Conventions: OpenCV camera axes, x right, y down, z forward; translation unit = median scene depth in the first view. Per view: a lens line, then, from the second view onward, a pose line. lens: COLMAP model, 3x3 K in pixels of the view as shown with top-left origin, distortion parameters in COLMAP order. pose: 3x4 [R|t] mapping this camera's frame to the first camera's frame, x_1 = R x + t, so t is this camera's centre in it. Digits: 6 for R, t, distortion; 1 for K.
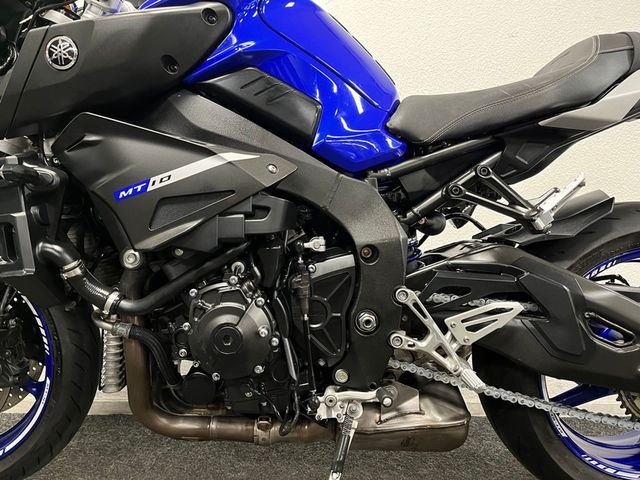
lens RADIAL K [[486.2, 0, 323.3], [0, 486.2, 237.1], [0, 0, 1]] dist [0.053923, -0.076892]
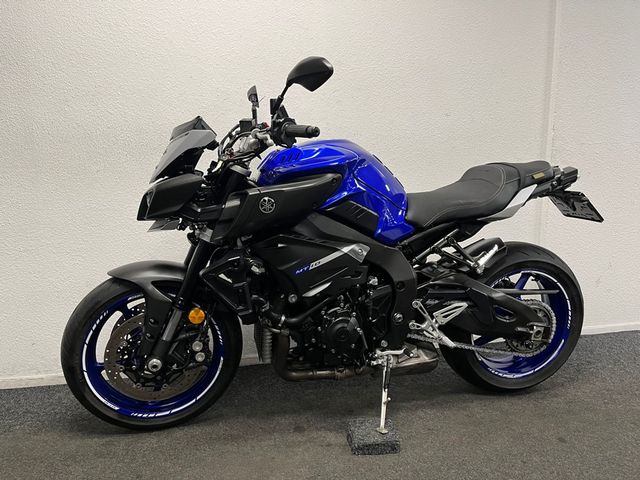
lens RADIAL K [[486.2, 0, 323.7], [0, 486.2, 244.0], [0, 0, 1]] dist [0.053923, -0.076892]
pose [[0.975108, -0.047000, 0.216692, -0.627939], [0.014552, 0.988734, 0.148973, -0.430230], [-0.221253, -0.142112, 0.964806, -0.839604]]
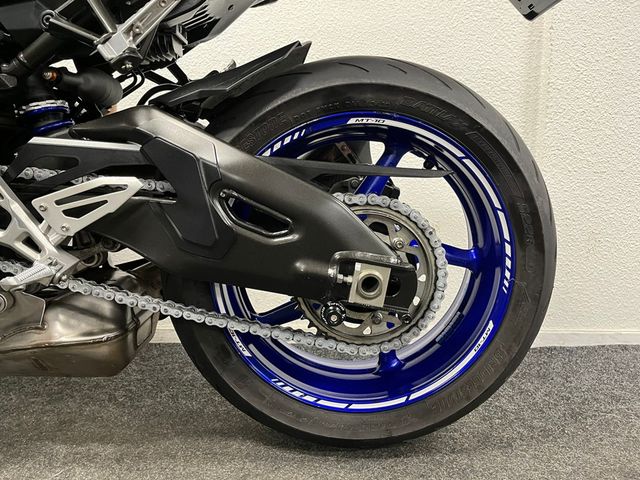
lens RADIAL K [[486.2, 0, 313.1], [0, 486.2, 250.8], [0, 0, 1]] dist [0.053923, -0.076892]
pose [[0.999984, -0.005484, 0.001554, 0.653486], [0.005264, 0.993047, 0.117600, 0.155416], [-0.002188, -0.117590, 0.993060, 0.252571]]
